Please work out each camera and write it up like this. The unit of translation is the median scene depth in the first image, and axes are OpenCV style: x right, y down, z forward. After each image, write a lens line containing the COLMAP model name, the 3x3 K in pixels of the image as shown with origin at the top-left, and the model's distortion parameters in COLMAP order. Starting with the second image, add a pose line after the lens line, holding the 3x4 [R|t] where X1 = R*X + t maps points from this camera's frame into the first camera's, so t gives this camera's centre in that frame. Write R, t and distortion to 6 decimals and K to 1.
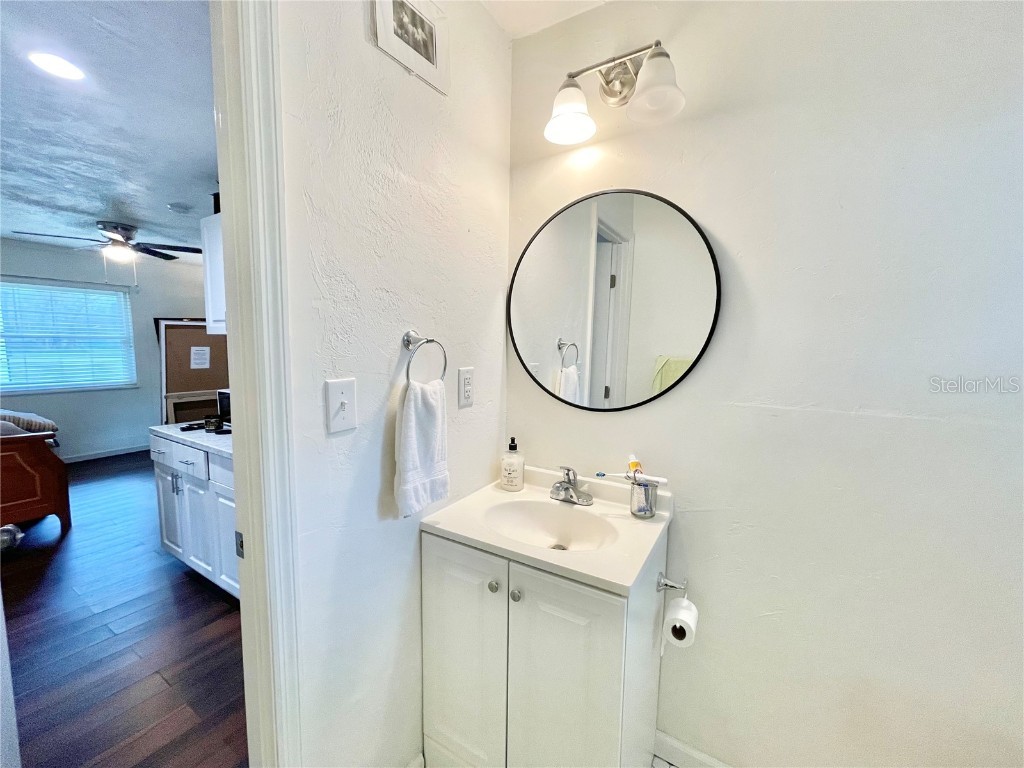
lens RADIAL K [[413.3, 0, 515.2], [0, 413.3, 386.7], [0, 0, 1]] dist [-0.002409, -0.000444]
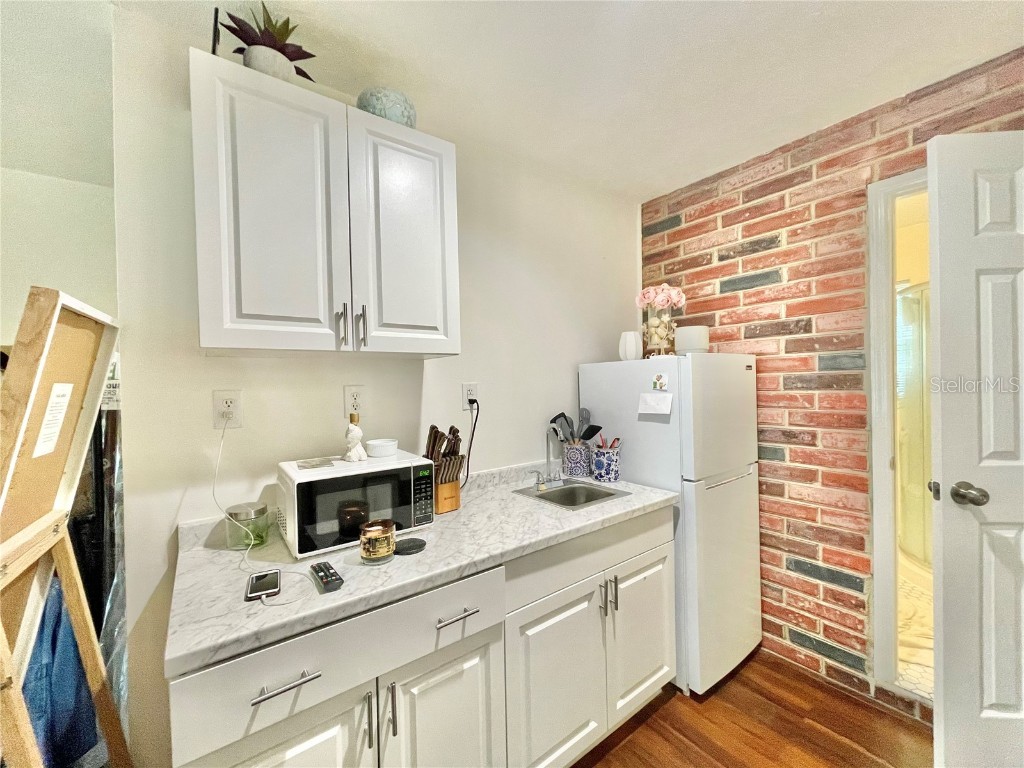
lens RADIAL K [[413.3, 0, 513.1], [0, 413.3, 387.9], [0, 0, 1]] dist [-0.002409, -0.000444]
pose [[0.351066, -0.034452, 0.935717, -0.942955], [0.125459, 0.992043, -0.010544, -0.049322], [-0.927908, 0.121096, 0.352595, 0.581547]]
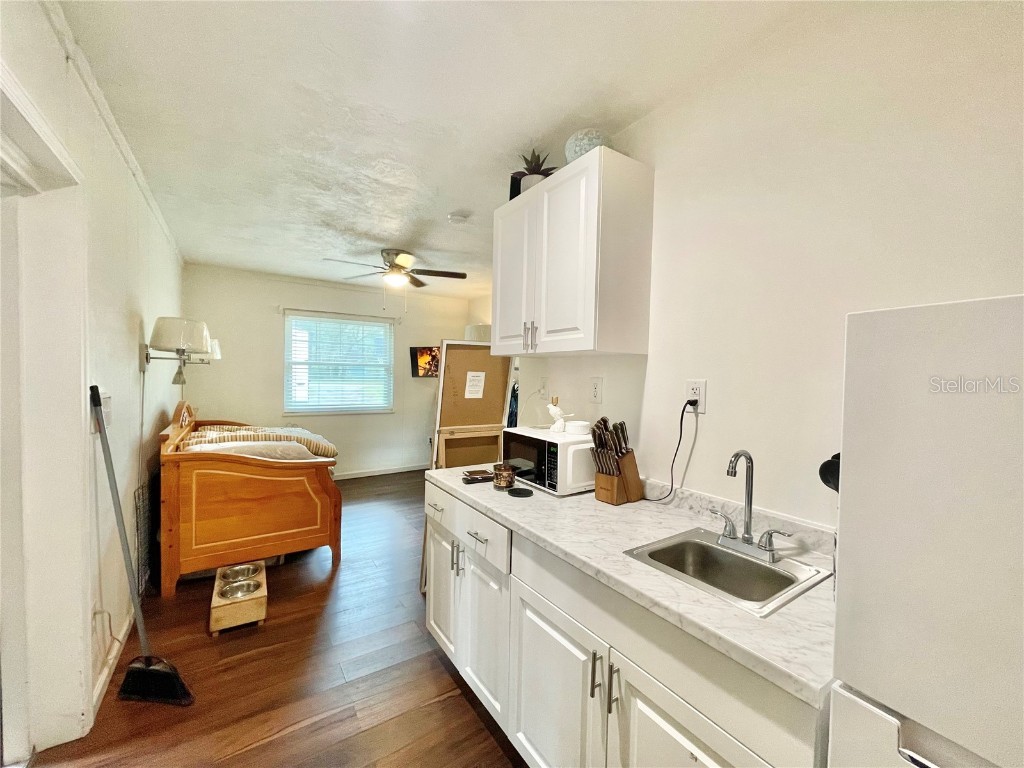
lens RADIAL K [[413.3, 0, 511.4], [0, 413.3, 387.3], [0, 0, 1]] dist [-0.002409, -0.000444]
pose [[0.906961, 0.020276, -0.420727, -0.363872], [-0.052506, 0.996492, -0.065164, -0.017131], [0.417930, 0.081192, 0.904844, 0.301136]]
